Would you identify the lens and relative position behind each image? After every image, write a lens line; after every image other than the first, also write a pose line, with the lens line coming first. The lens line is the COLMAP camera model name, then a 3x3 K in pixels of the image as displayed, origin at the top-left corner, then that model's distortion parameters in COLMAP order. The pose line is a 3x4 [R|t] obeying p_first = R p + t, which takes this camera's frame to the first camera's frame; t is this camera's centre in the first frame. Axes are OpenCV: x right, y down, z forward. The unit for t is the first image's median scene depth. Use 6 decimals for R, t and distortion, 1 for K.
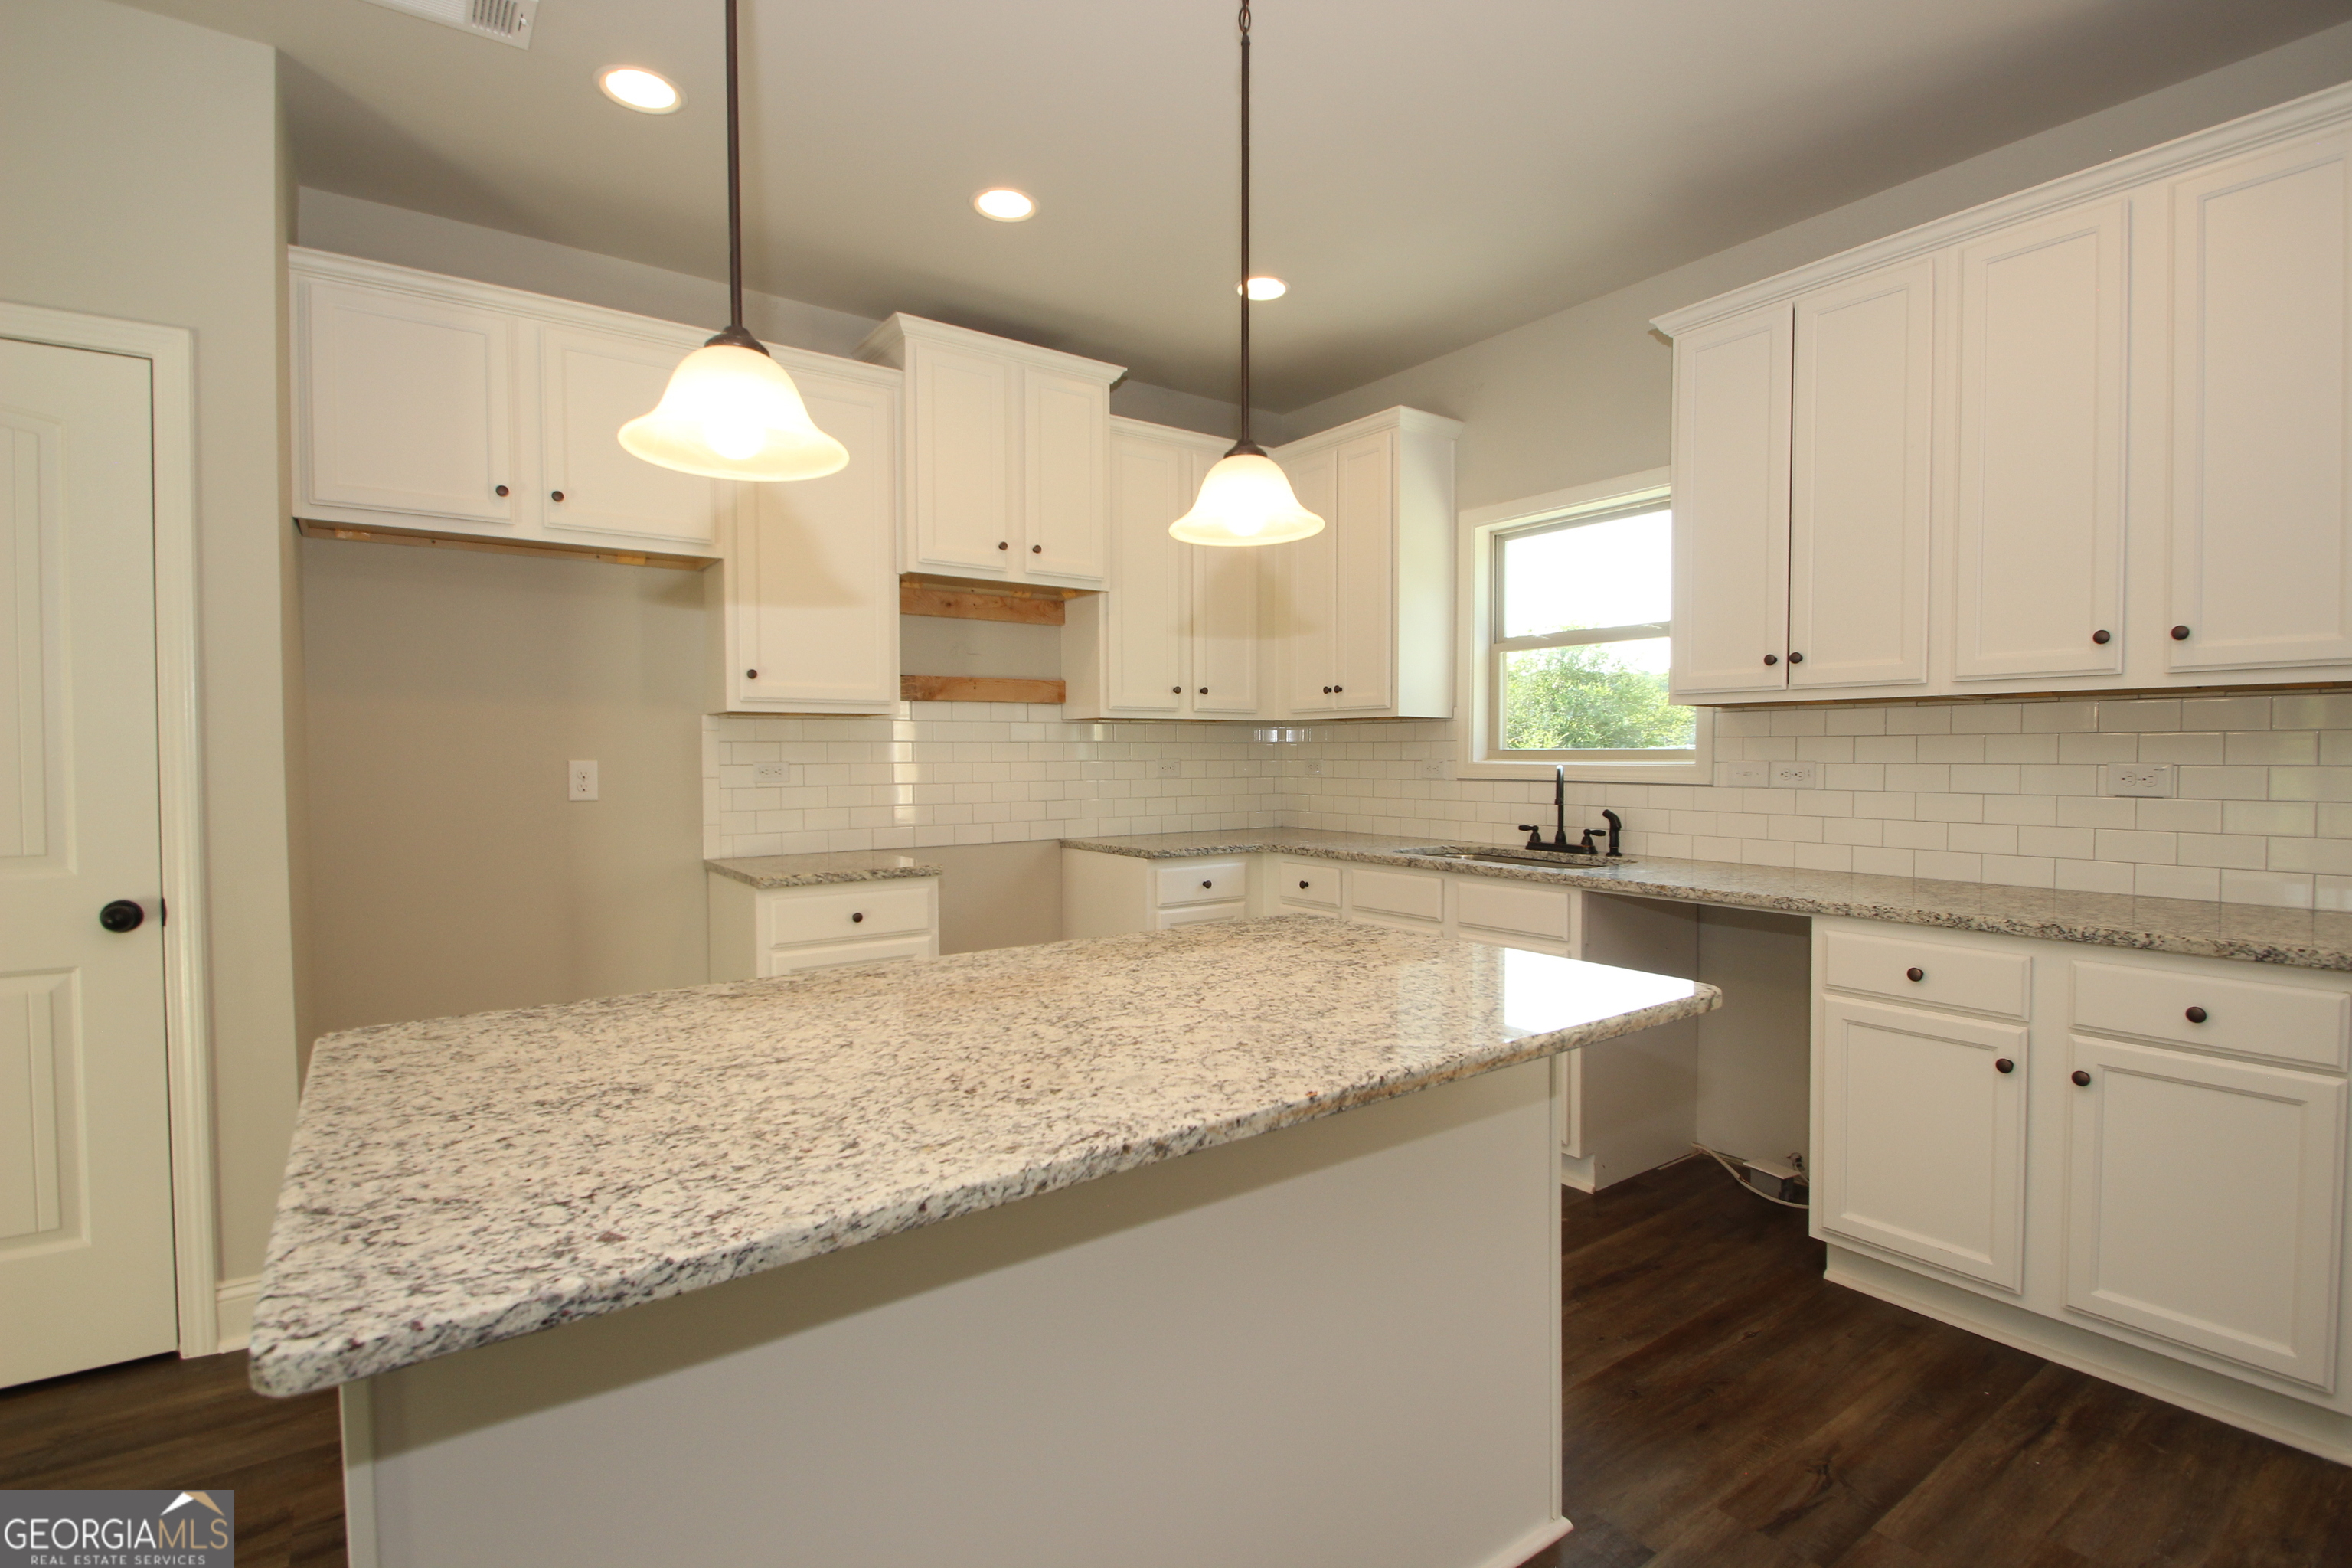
lens RADIAL K [[1100.4, 0, 1202.5], [0, 1100.4, 780.3], [0, 0, 1]] dist [0.016958, -0.017623]
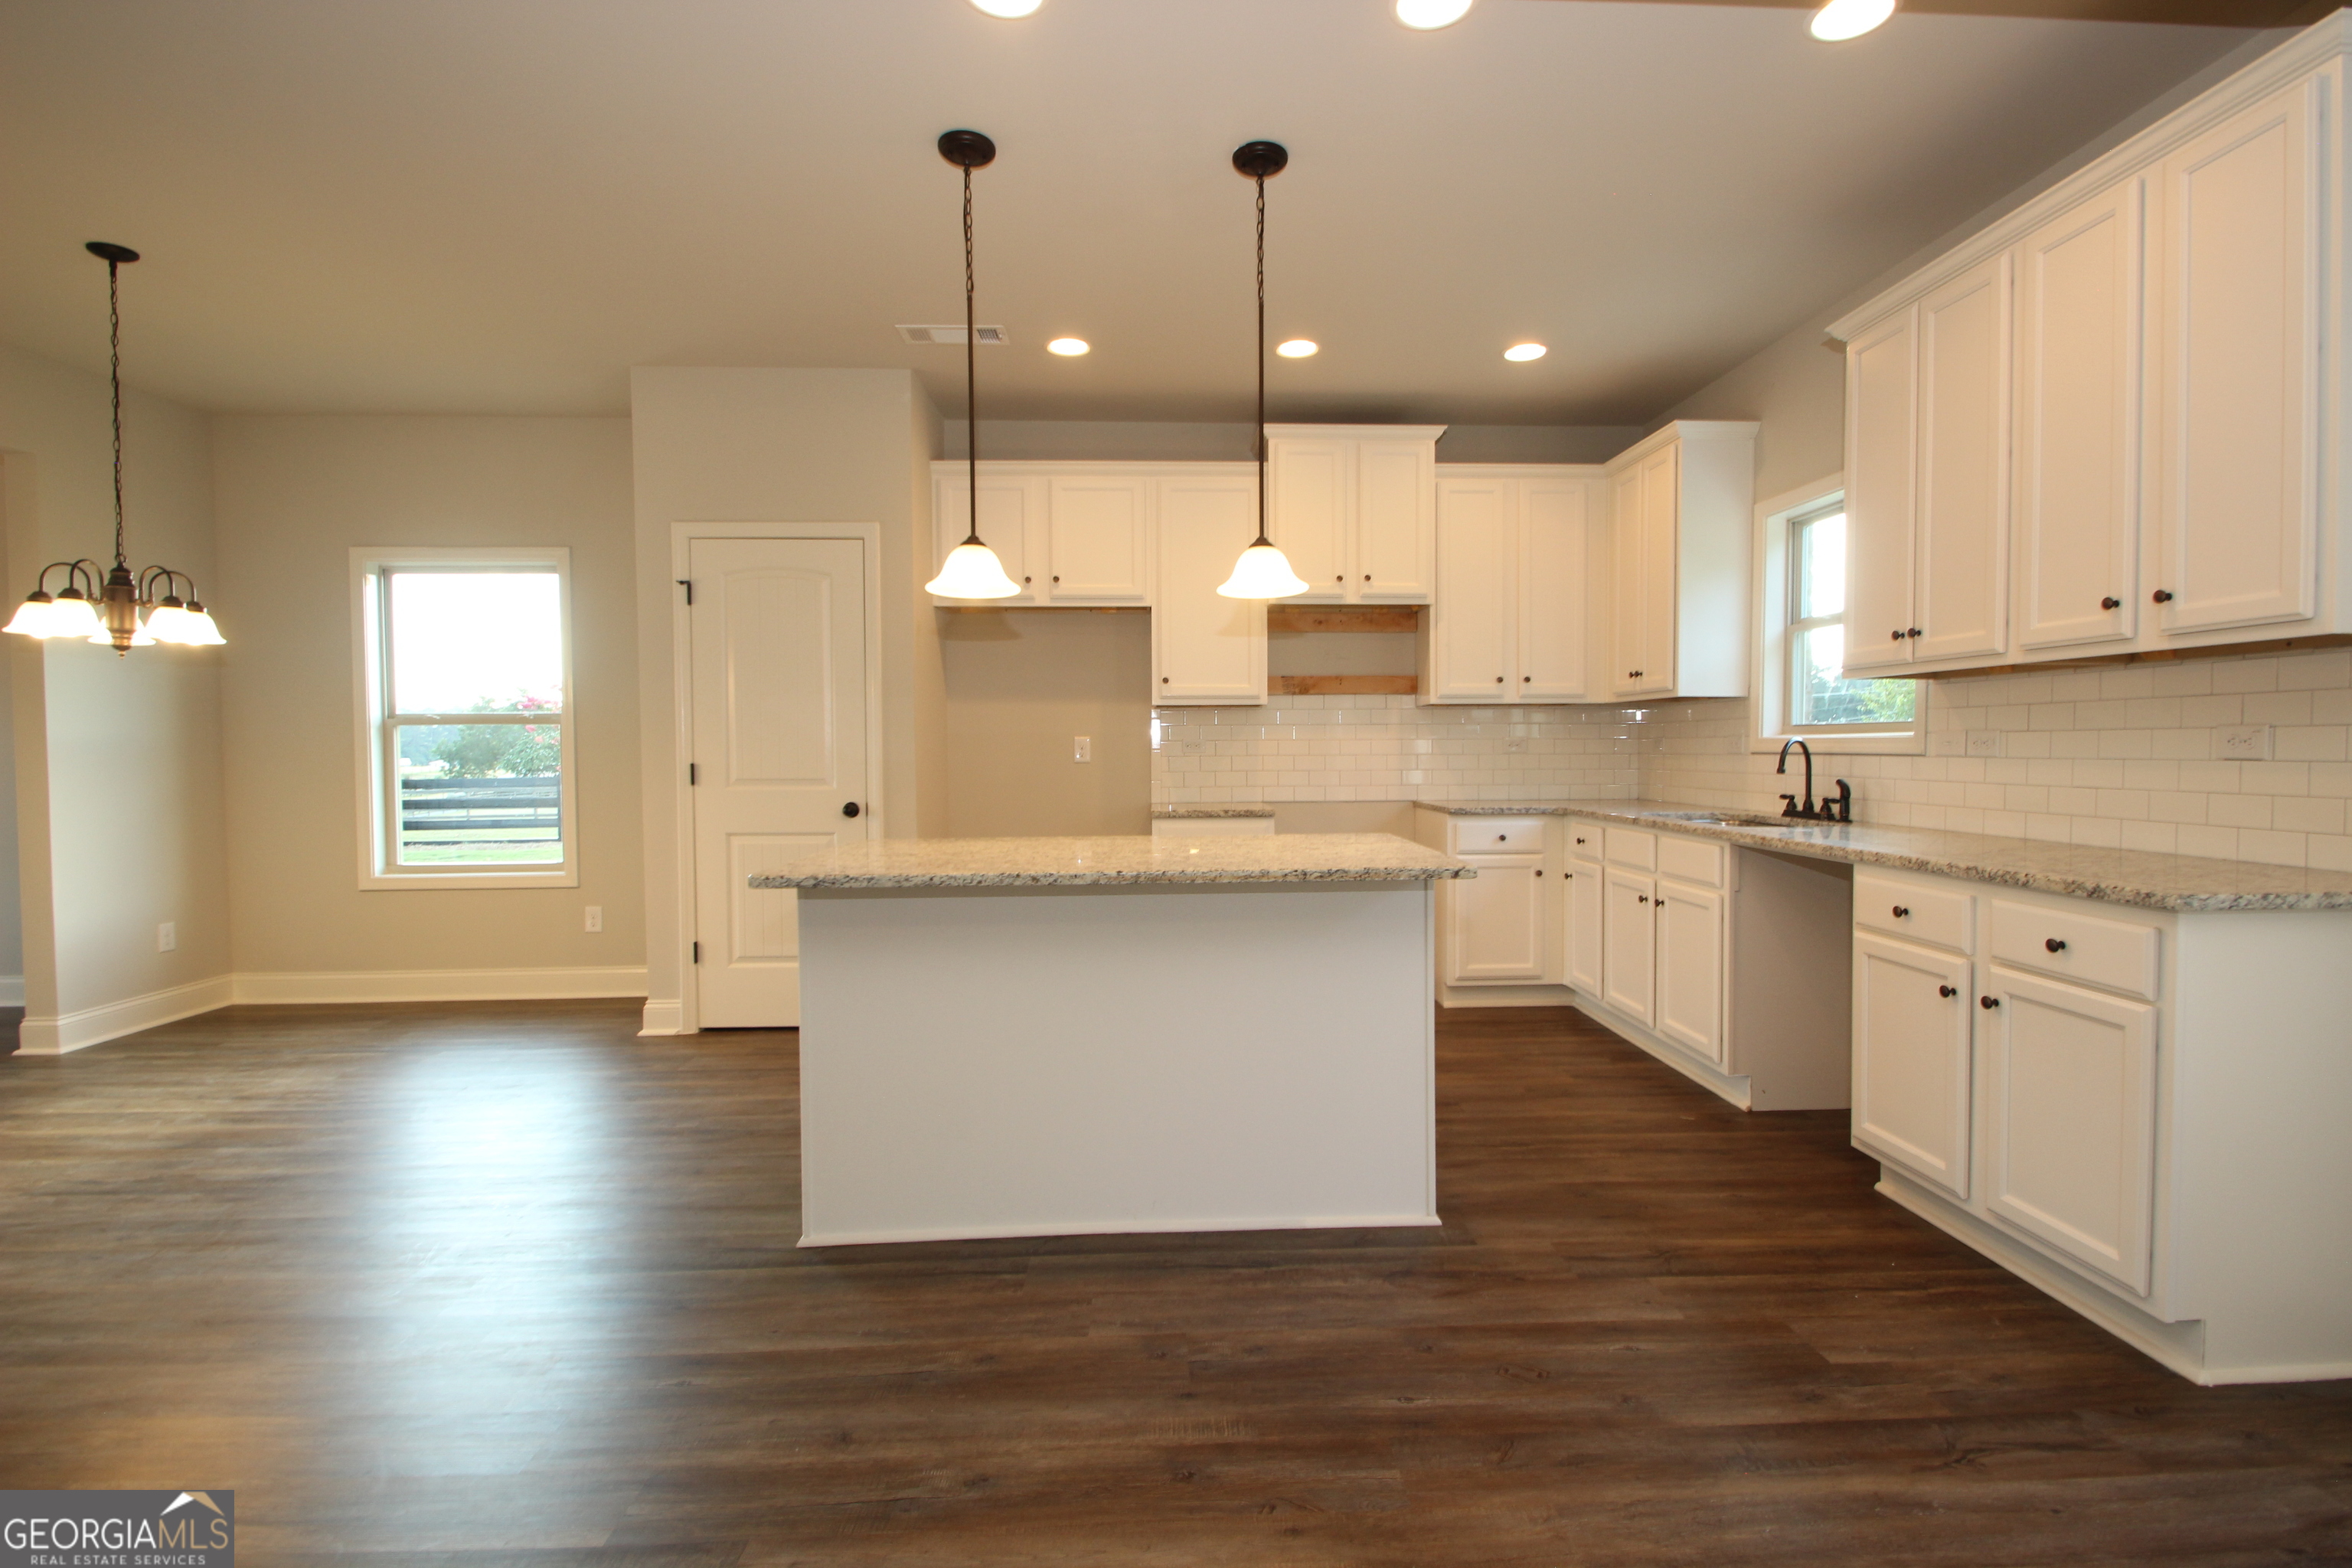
lens RADIAL K [[1100.4, 0, 1202.5], [0, 1100.4, 780.3], [0, 0, 1]] dist [0.016958, -0.017623]
pose [[0.833369, 0.014462, -0.552527, 0.442738], [-0.010433, 0.999891, 0.010435, 0.023415], [0.552618, -0.002932, 0.833429, -0.226547]]
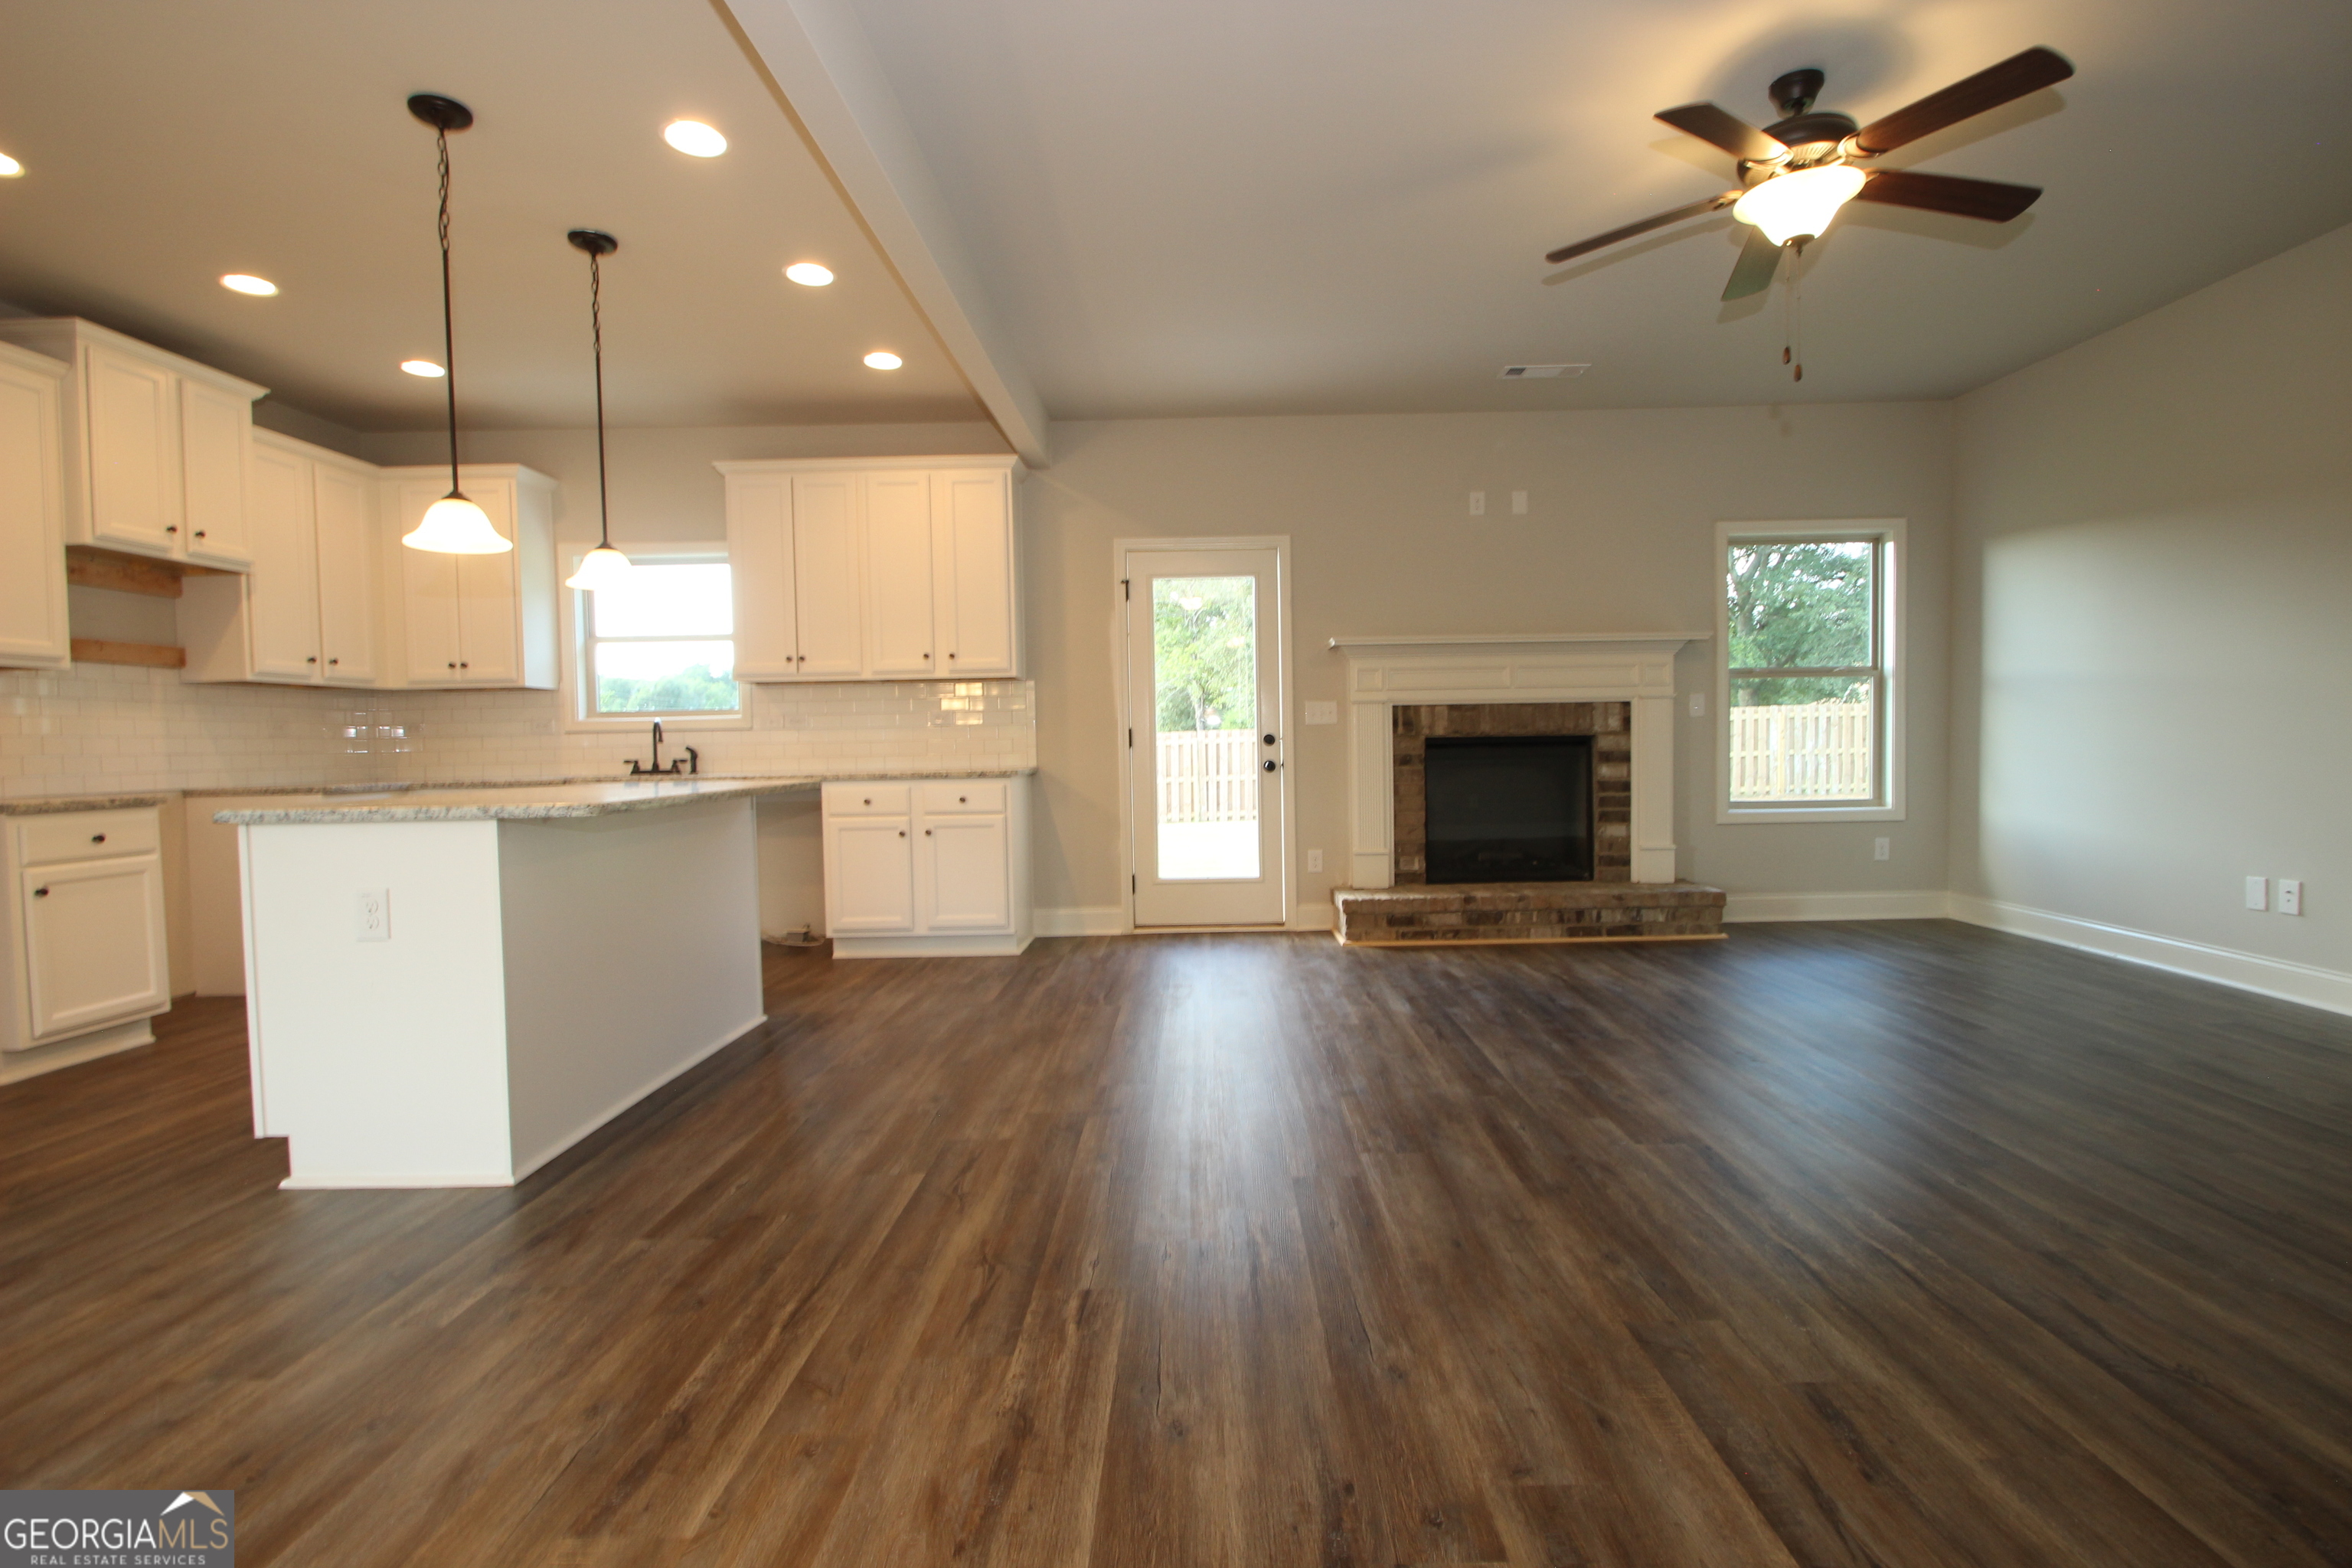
lens RADIAL K [[1100.4, 0, 1202.5], [0, 1100.4, 780.3], [0, 0, 1]] dist [0.016958, -0.017623]
pose [[0.595177, -0.038625, 0.802666, -0.493399], [0.039351, 0.999047, 0.018896, 0.076234], [-0.802631, 0.020339, 0.596129, -0.585356]]
